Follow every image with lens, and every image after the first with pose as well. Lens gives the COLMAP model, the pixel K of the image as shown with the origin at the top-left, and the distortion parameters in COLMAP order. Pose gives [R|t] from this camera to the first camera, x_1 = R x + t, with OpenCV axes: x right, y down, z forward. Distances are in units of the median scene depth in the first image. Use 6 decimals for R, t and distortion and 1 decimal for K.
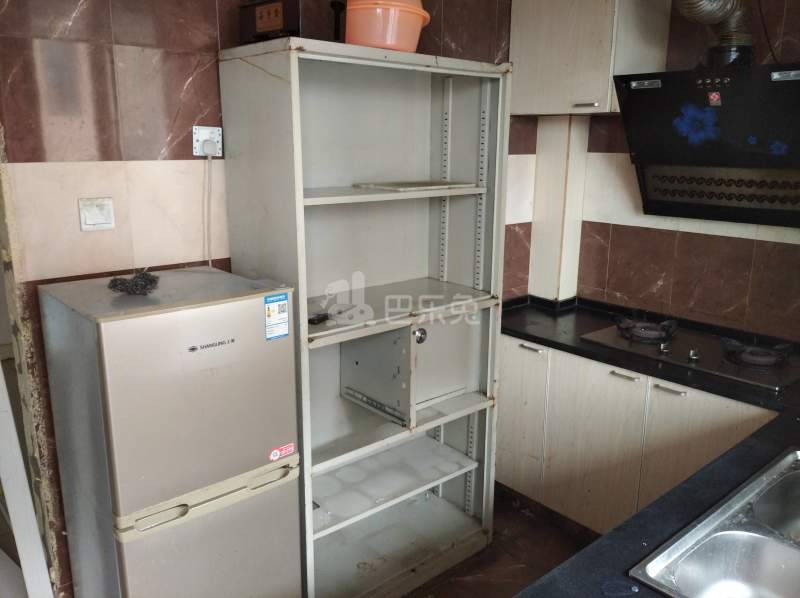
lens RADIAL K [[653.1, 0, 387.7], [0, 653.1, 301.2], [0, 0, 1]] dist [0.064105, -0.107526]
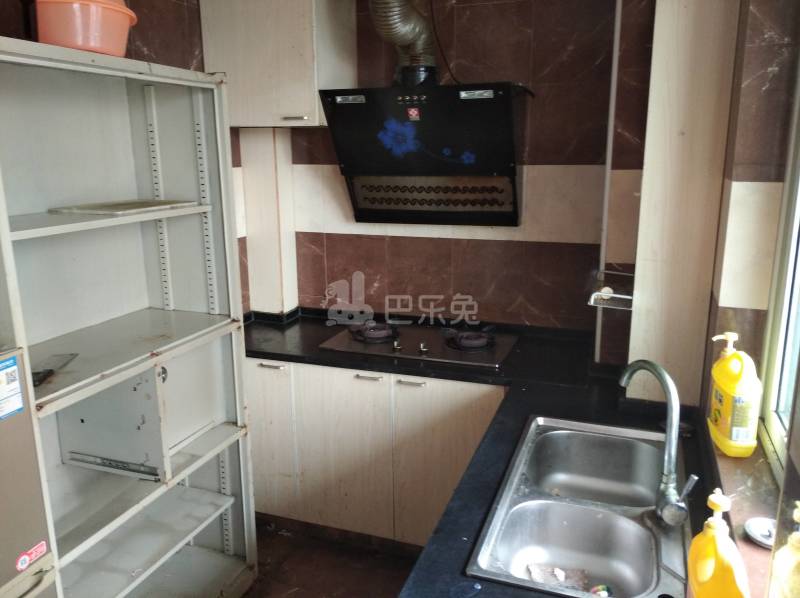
lens RADIAL K [[653.1, 0, 387.7], [0, 653.1, 301.2], [0, 0, 1]] dist [0.064105, -0.107526]
pose [[0.869965, -0.125486, 0.476880, -0.092567], [0.131097, 0.991133, 0.021648, -0.025054], [-0.475368, 0.043684, 0.878702, 0.065995]]
